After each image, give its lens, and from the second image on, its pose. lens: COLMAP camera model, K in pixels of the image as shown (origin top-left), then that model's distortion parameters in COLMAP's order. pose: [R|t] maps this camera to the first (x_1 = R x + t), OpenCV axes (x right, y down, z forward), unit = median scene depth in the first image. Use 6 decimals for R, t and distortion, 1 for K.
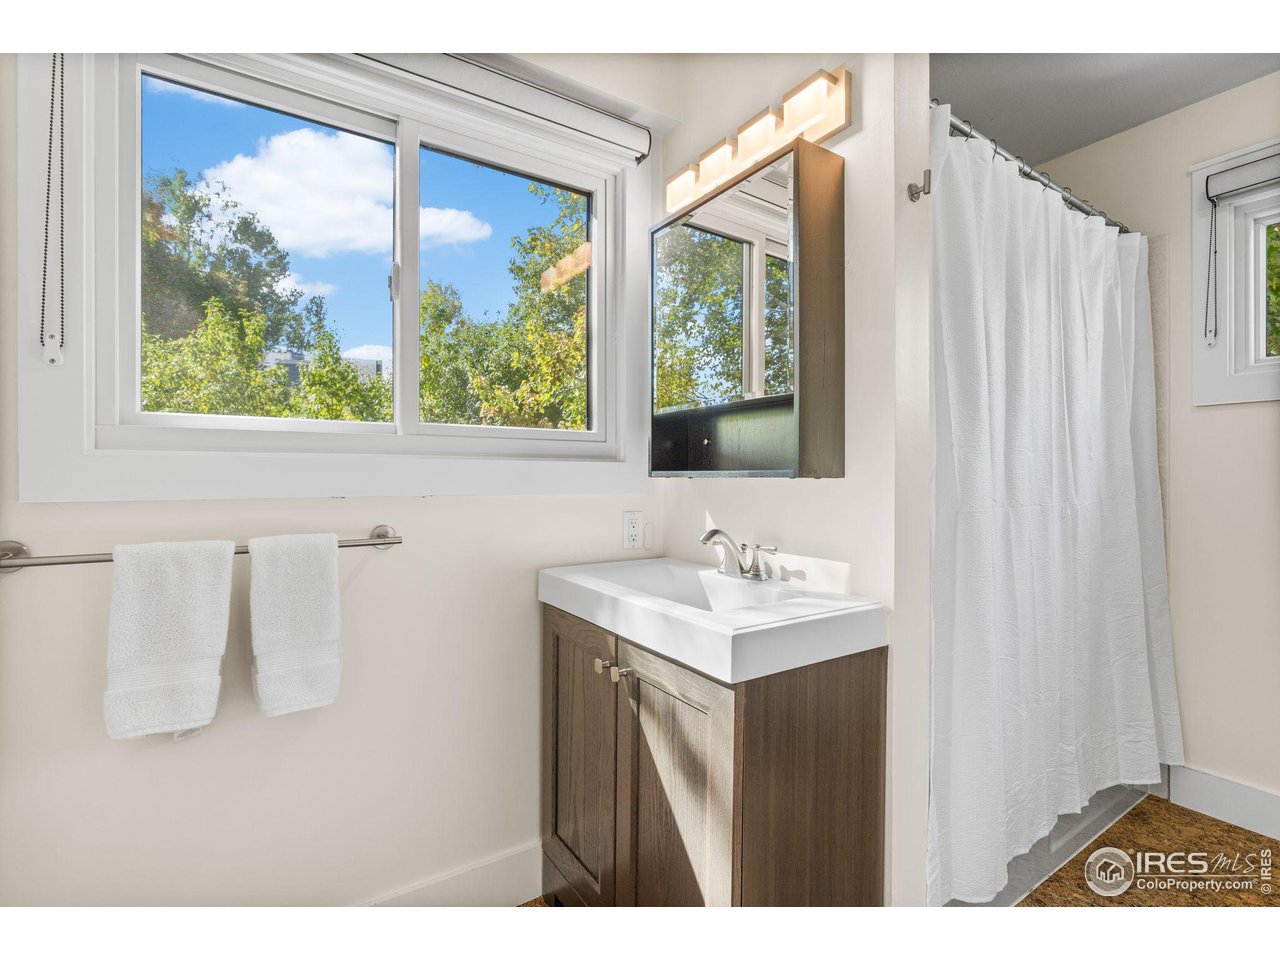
lens RADIAL K [[594.6, 0, 641.0], [0, 594.6, 481.7], [0, 0, 1]] dist [-0.001834, -0.000053]
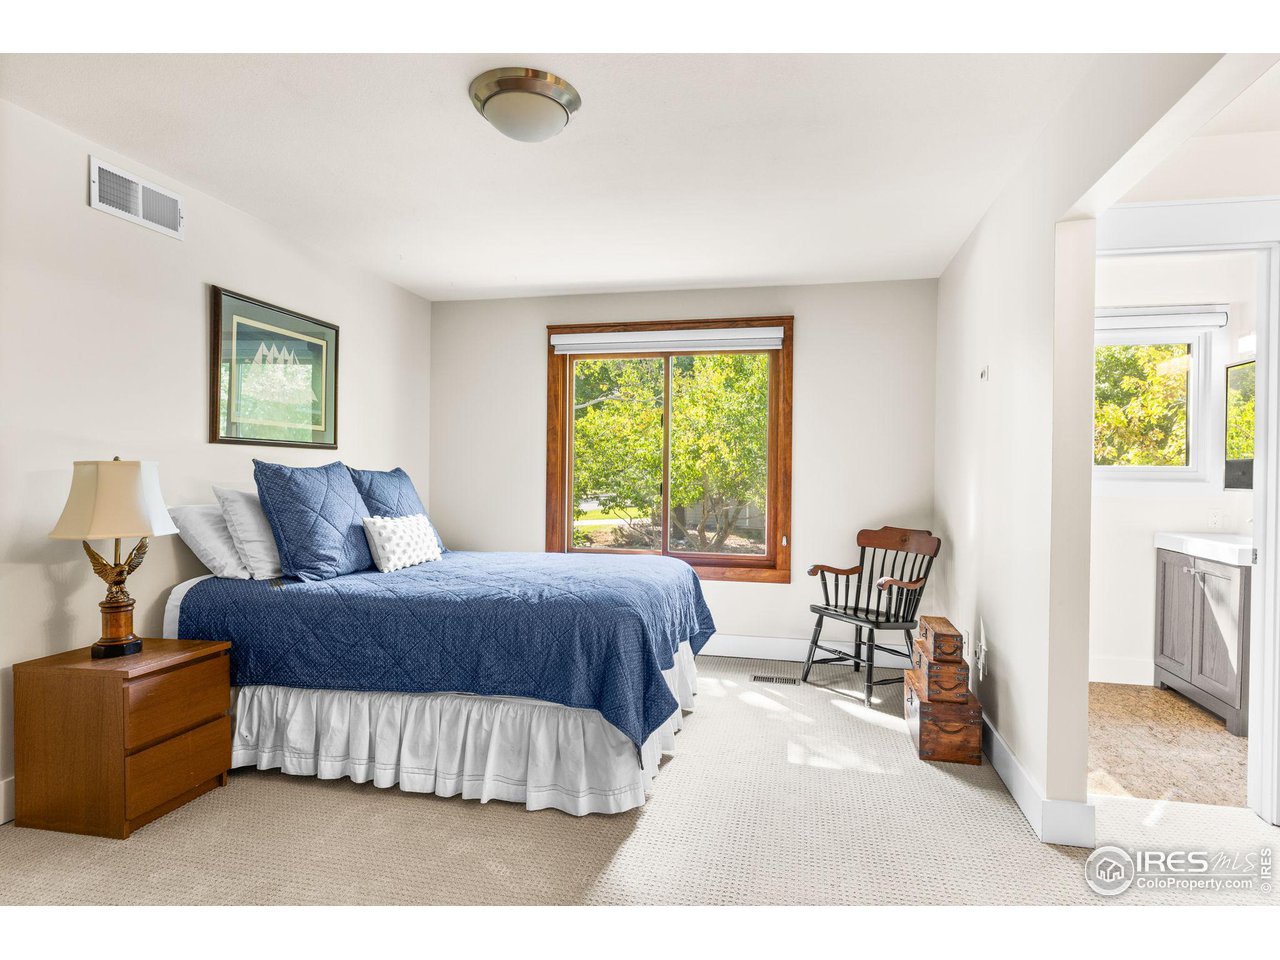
lens RADIAL K [[678.3, 0, 641.1], [0, 678.3, 477.6], [0, 0, 1]] dist [-0.007952, -0.001272]
pose [[0.690424, 0.010776, -0.723324, 0.278804], [-0.013236, 0.999910, 0.002262, -0.031217], [0.723284, 0.008013, 0.690505, -1.829630]]
